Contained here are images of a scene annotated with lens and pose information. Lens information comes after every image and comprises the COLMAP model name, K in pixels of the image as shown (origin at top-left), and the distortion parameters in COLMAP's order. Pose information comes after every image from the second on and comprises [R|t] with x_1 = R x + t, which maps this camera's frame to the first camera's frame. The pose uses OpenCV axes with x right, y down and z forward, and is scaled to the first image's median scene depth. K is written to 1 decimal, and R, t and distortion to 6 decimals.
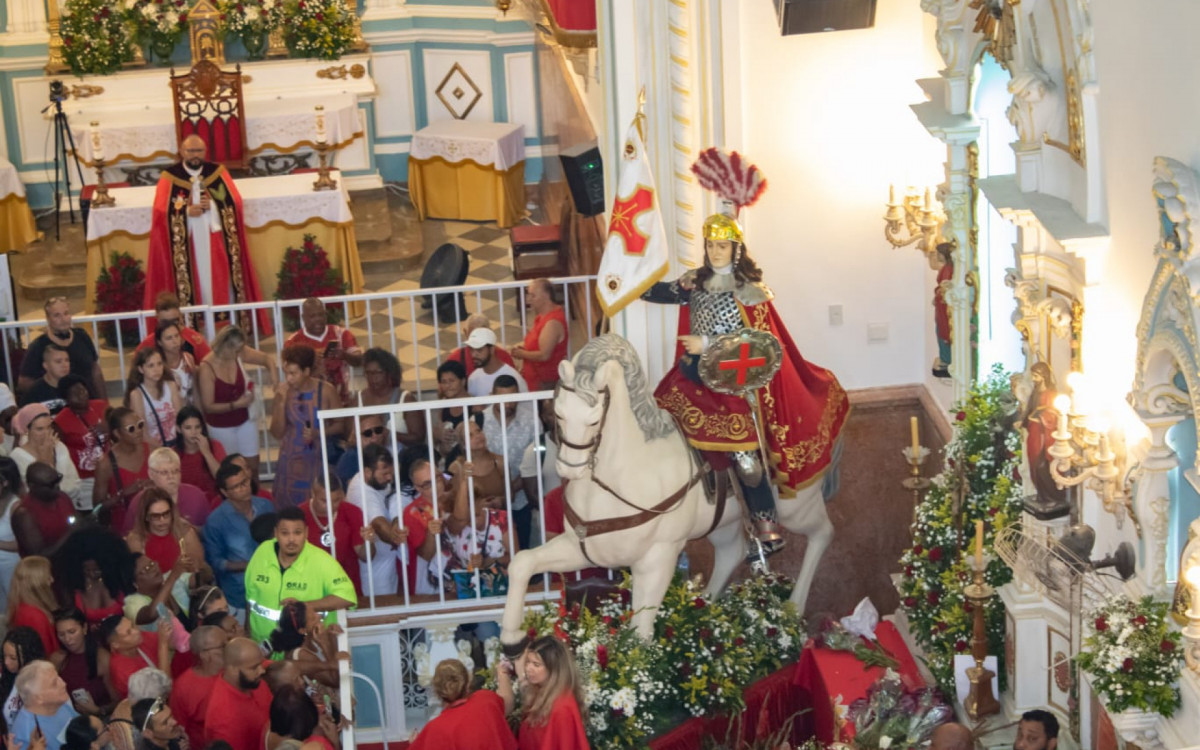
lens RADIAL K [[3096.3, 0, 599.5], [0, 3096.3, 332.6], [0, 0, 1]] dist [0.110840, 1.371535]
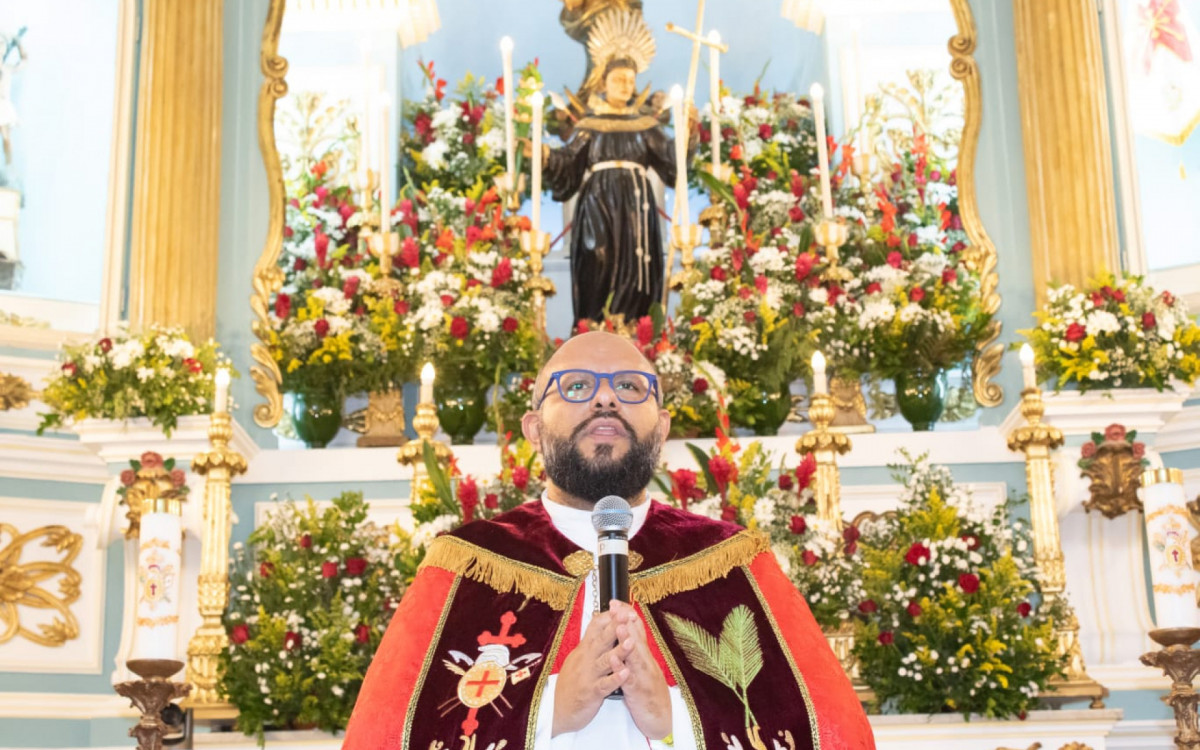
lens RADIAL K [[1928.6, 0, 600.0], [0, 1928.6, 375.0], [0, 0, 1]] dist [-0.010891, 0.009813]
pose [[0.992590, -0.007992, -0.121250, -0.104670], [-0.063021, 0.819289, -0.569907, 0.002446], [0.103894, 0.573325, 0.812714, 0.813052]]
